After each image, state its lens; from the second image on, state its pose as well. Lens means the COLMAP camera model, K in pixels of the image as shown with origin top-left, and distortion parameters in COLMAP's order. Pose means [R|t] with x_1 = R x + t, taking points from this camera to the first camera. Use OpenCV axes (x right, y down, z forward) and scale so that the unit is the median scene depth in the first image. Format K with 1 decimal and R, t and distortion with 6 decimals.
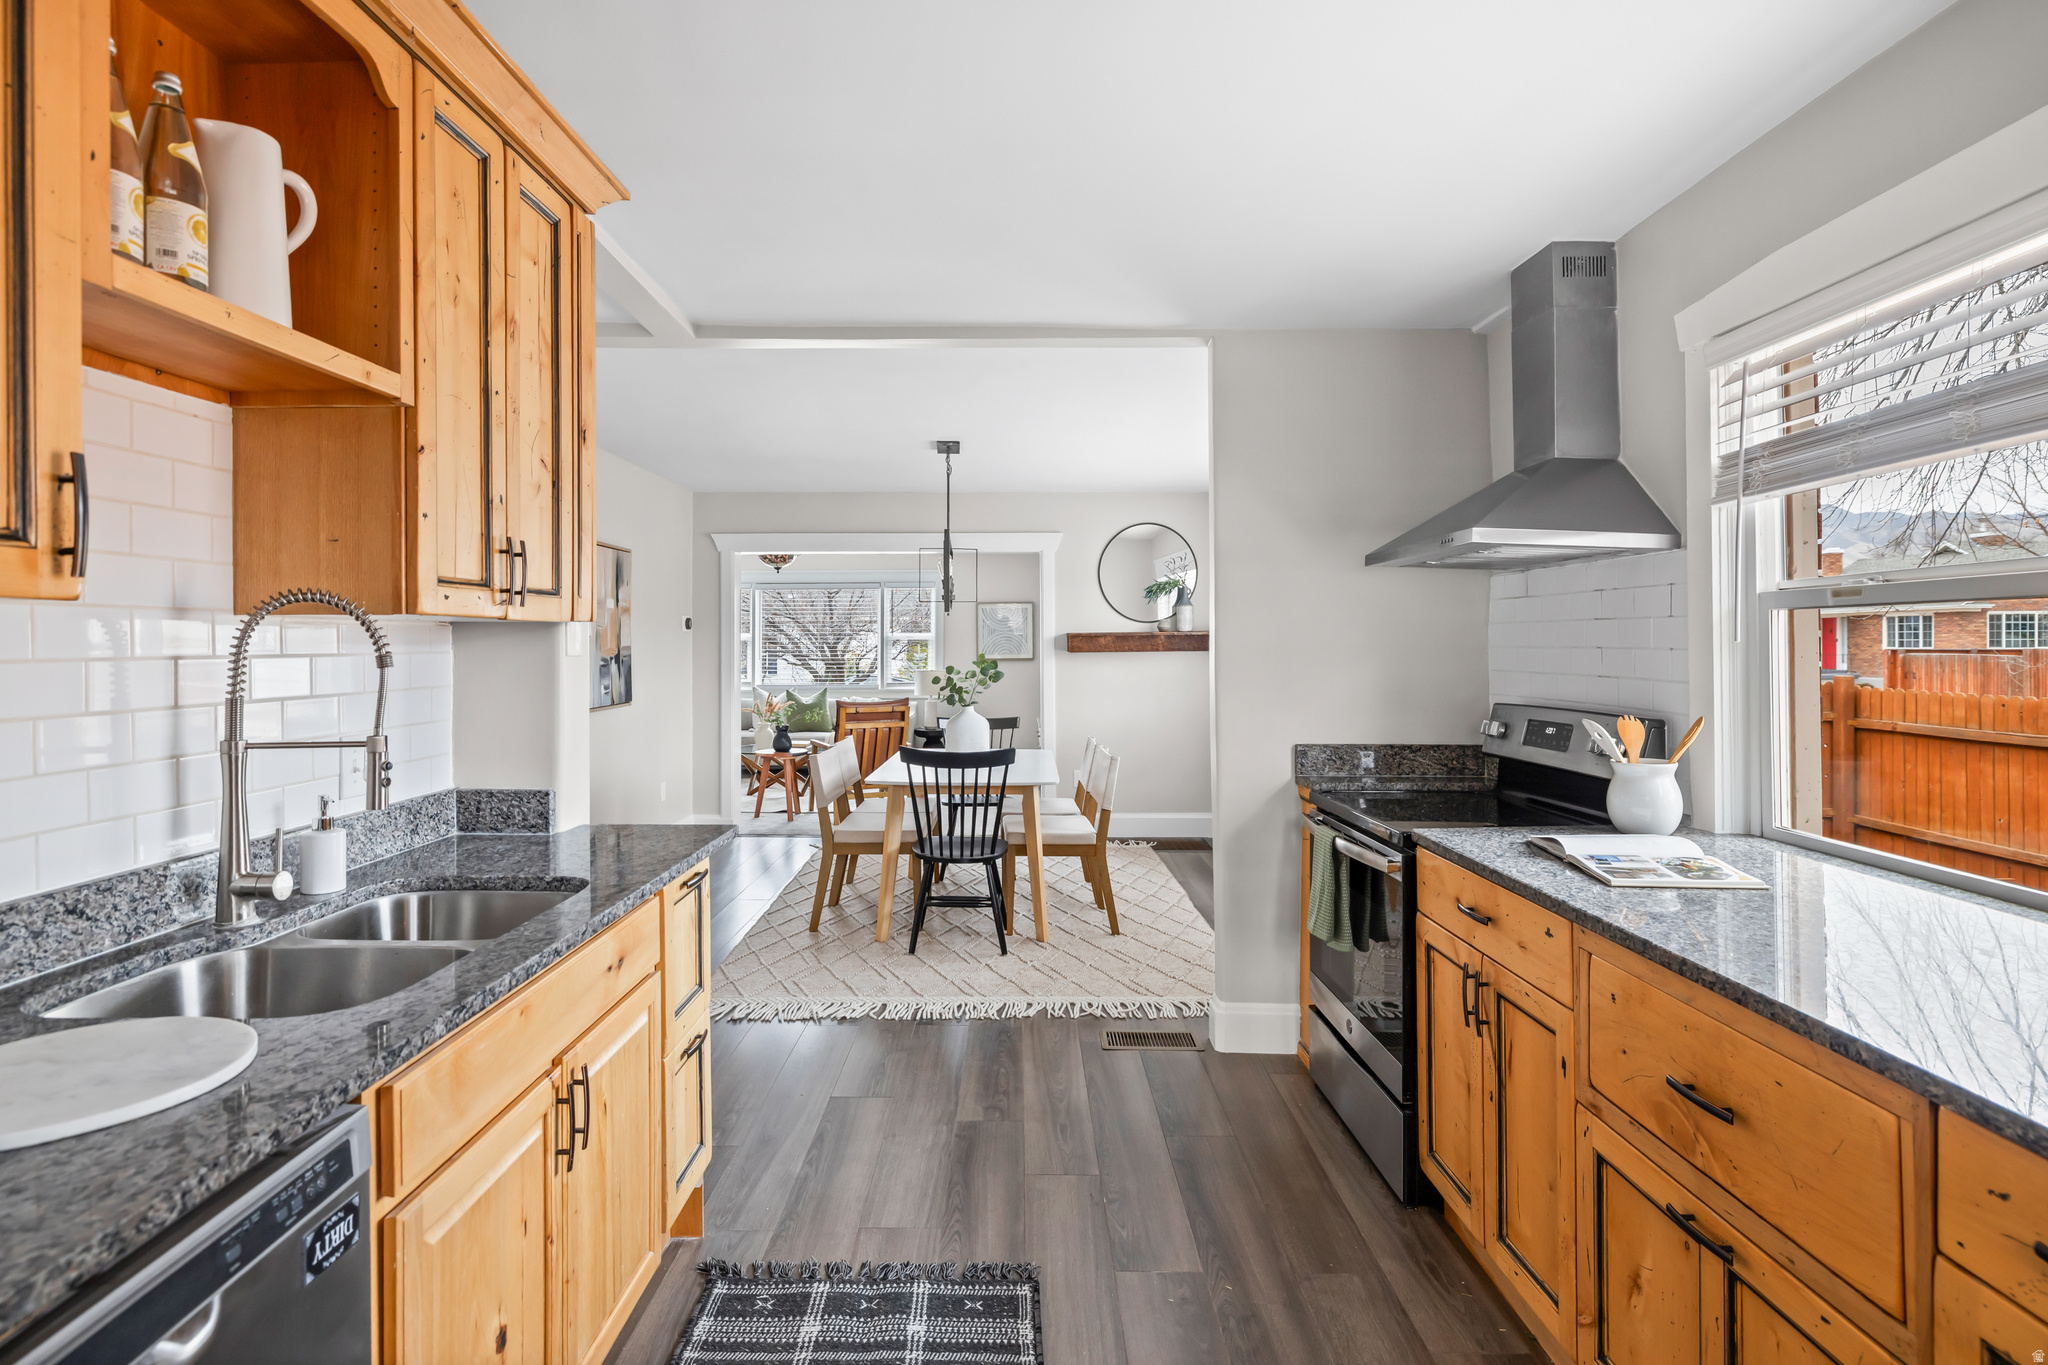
lens RADIAL K [[1020.4, 0, 1022.1], [0, 1020.4, 639.6], [0, 0, 1]] dist [-0.000661, -0.000176]
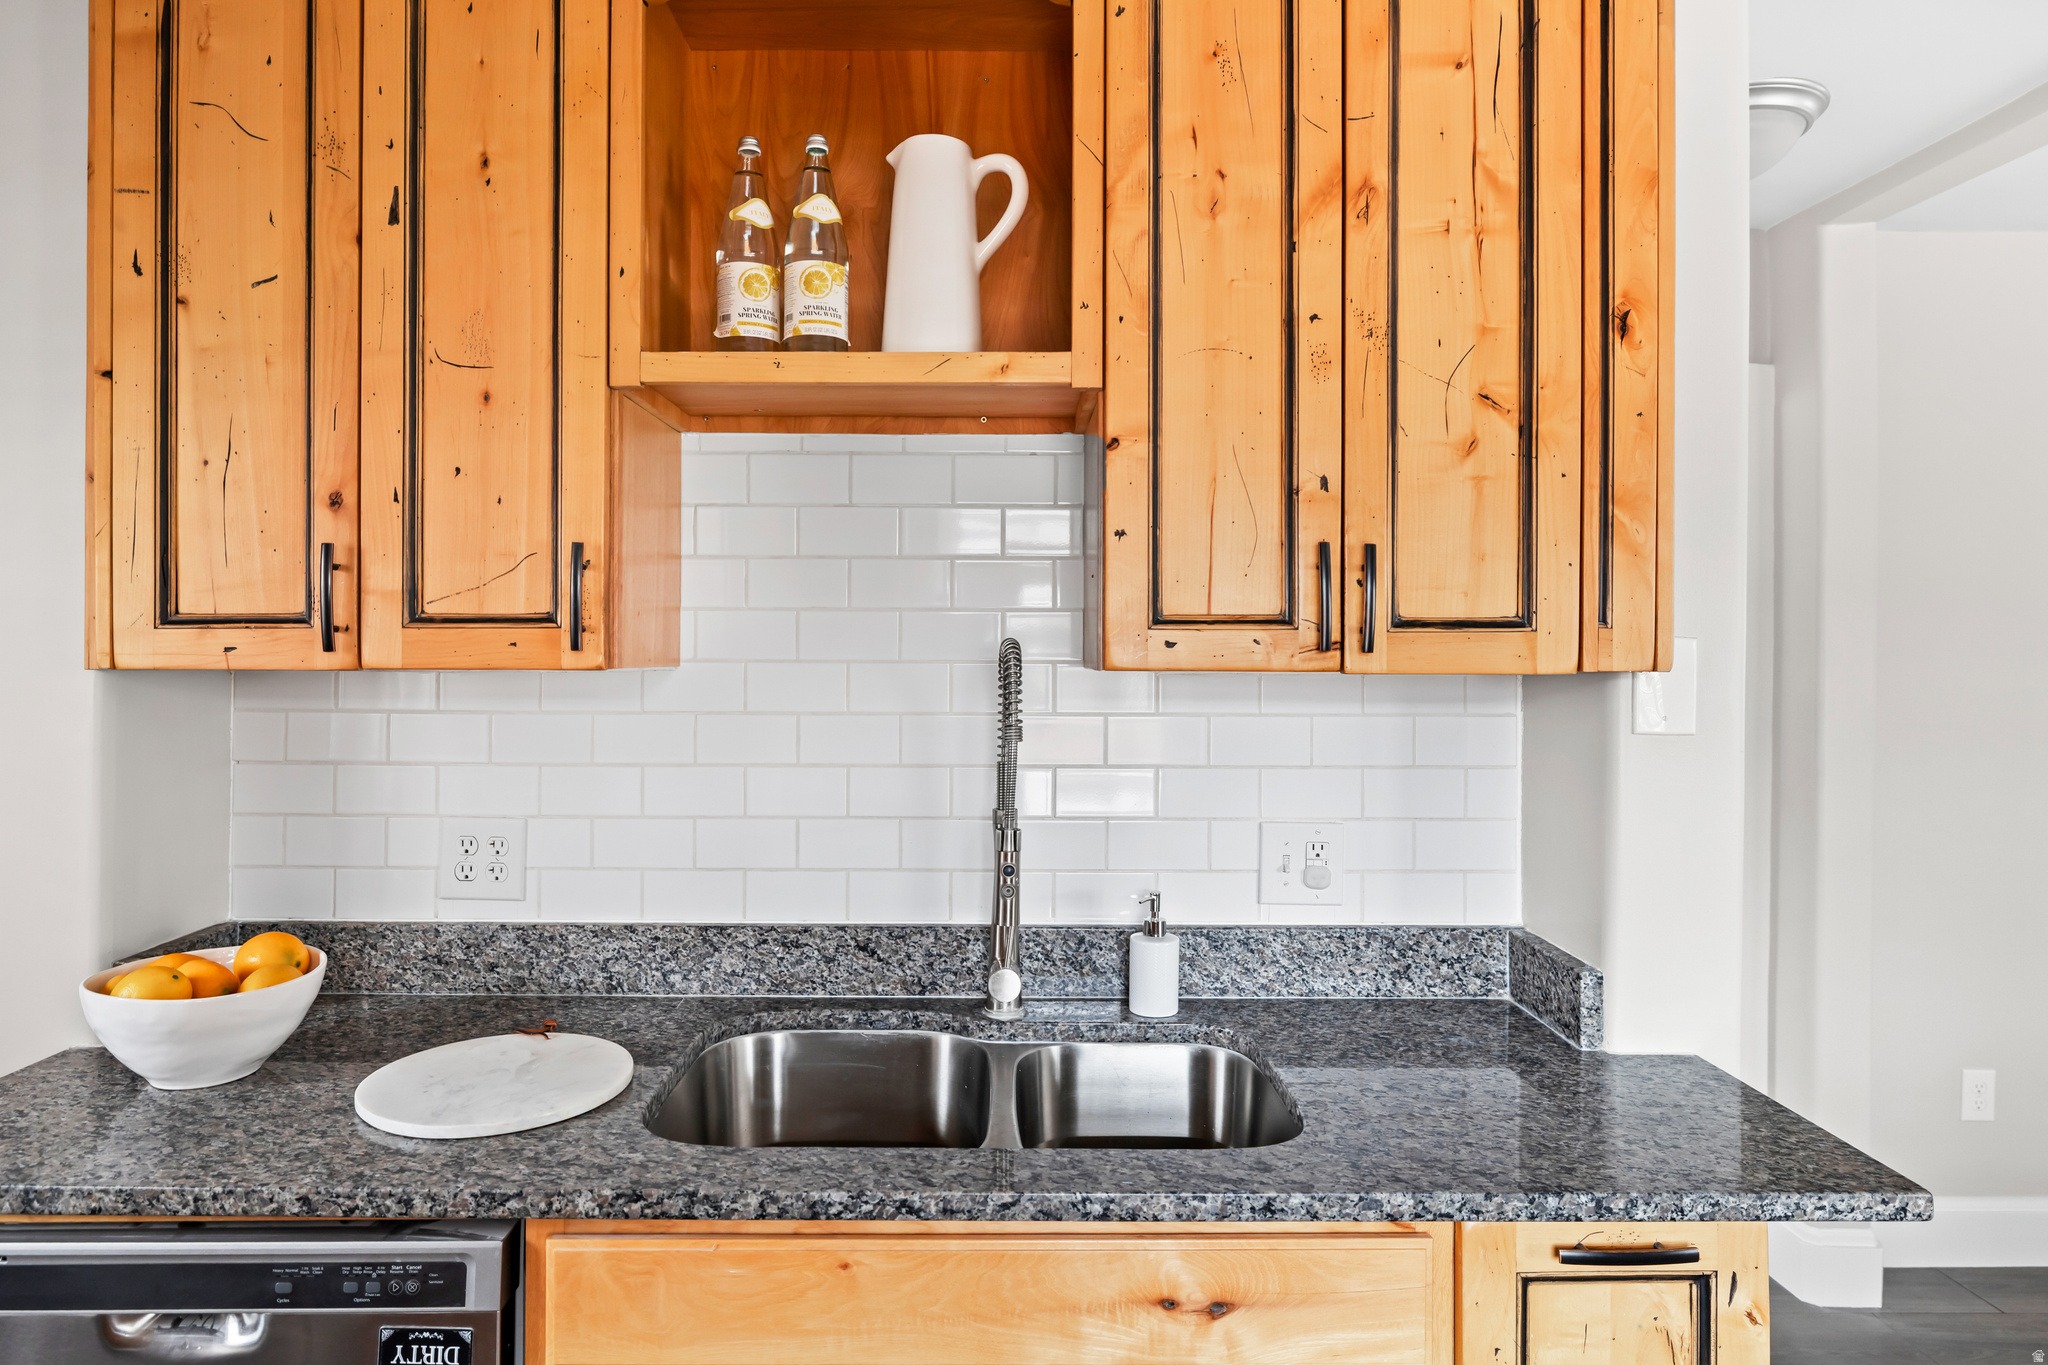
lens RADIAL K [[1178.1, 0, 1024.0], [0, 1178.1, 644.6], [0, 0, 1]] dist [-0.004957, -0.000296]
pose [[0.005280, -0.002606, -0.999983, 0.312369], [-0.001356, 0.999996, -0.002613, -0.050735], [0.999985, 0.001369, 0.005276, 1.163772]]
